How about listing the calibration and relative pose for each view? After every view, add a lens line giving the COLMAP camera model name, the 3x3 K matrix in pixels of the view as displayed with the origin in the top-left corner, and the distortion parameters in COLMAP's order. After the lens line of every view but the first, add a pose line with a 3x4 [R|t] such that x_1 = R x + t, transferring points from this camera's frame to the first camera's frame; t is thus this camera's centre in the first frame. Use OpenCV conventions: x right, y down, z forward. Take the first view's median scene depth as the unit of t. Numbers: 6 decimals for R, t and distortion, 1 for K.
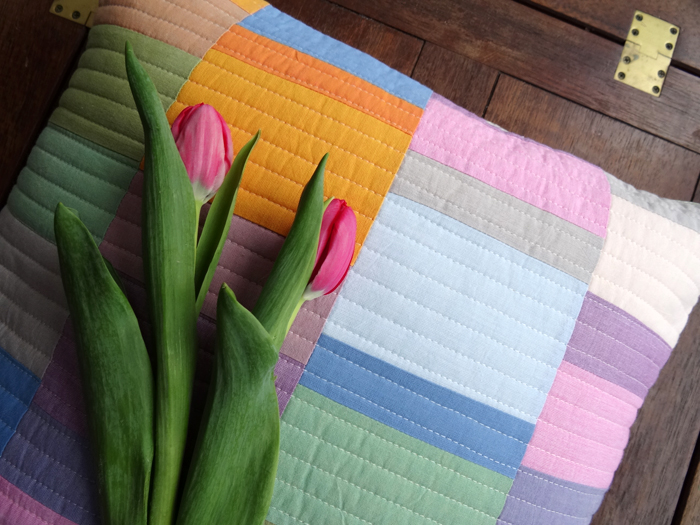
lens RADIAL K [[536.8, 0, 350.0], [0, 536.8, 262.5], [0, 0, 1]] dist [0.018446, 0.003543]
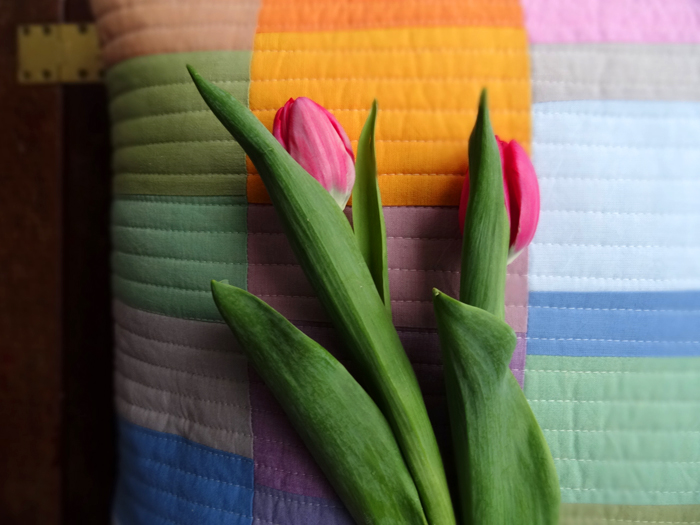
lens RADIAL K [[536.8, 0, 350.0], [0, 536.8, 262.5], [0, 0, 1]] dist [0.018446, 0.003543]
pose [[0.911843, -0.404798, -0.068418, -0.236180], [0.410166, 0.905373, 0.109831, -0.121467], [0.017484, -0.128211, 0.991593, 0.152131]]
